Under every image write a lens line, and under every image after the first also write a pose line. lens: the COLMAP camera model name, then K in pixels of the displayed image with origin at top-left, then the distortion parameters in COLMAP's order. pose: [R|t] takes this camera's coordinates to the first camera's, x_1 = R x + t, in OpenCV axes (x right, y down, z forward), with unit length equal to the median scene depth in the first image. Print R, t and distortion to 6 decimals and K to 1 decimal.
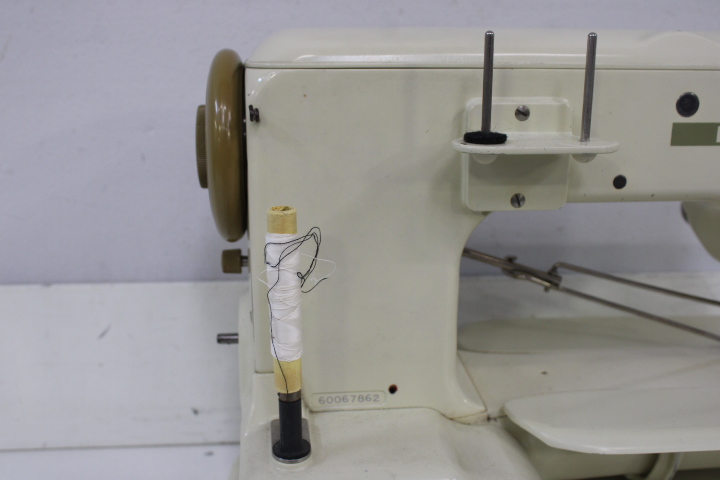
lens RADIAL K [[770.0, 0, 360.0], [0, 770.0, 240.0], [0, 0, 1]] dist [-0.103141, 0.032311]
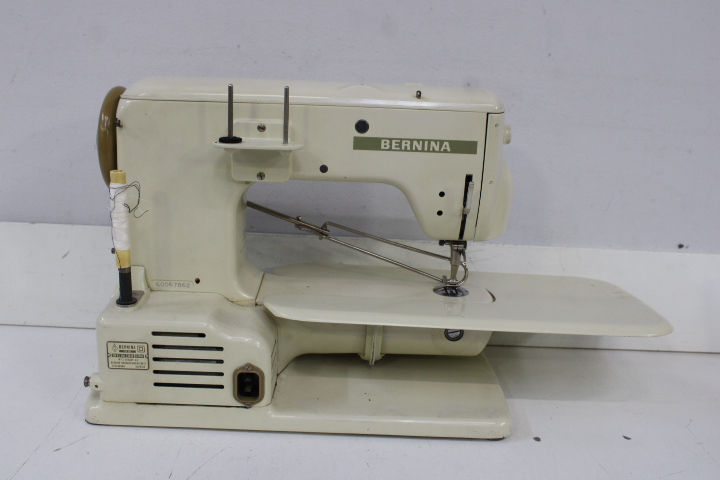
lens RADIAL K [[719.4, 0, 360.0], [0, 719.4, 240.0], [0, 0, 1]] dist [-0.098553, 0.032171]
pose [[0.996572, 0.057998, -0.058999, 0.508840], [-0.058581, 0.998249, -0.008198, 0.092649], [0.058420, 0.011626, 0.998224, -0.626915]]
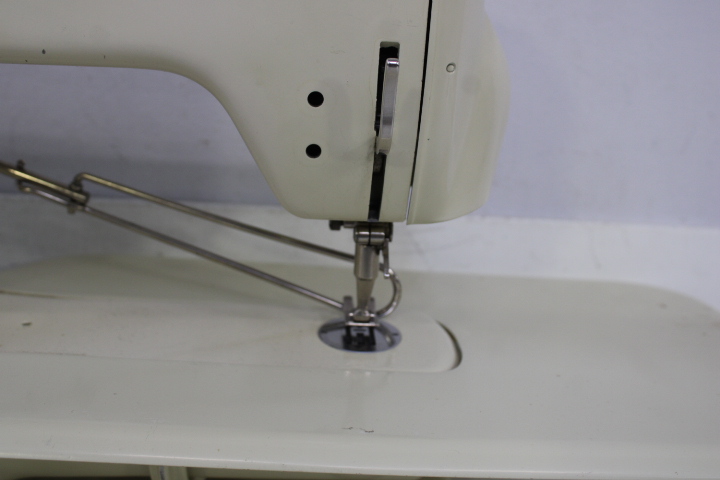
lens RADIAL K [[770.0, 0, 360.0], [0, 770.0, 240.0], [0, 0, 1]] dist [-0.103141, 0.032311]
pose [[0.997843, 0.063678, -0.015957, 0.644813], [-0.062677, 0.996413, 0.056863, 0.043194], [0.019520, -0.055740, 0.998254, 0.362931]]
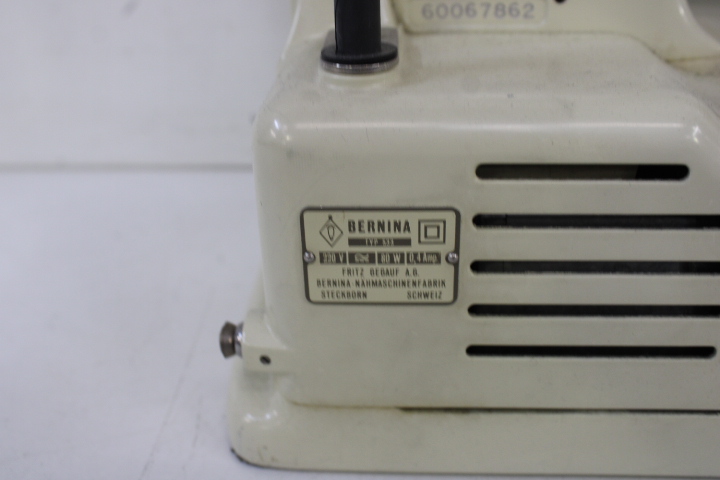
lens RADIAL K [[770.0, 0, 360.0], [0, 770.0, 240.0], [0, 0, 1]] dist [-0.103141, 0.032311]
pose [[0.987500, 0.046640, -0.150559, -0.008066], [-0.013673, 0.976965, 0.212962, 0.252367], [0.157024, -0.208242, 0.965391, 0.438067]]
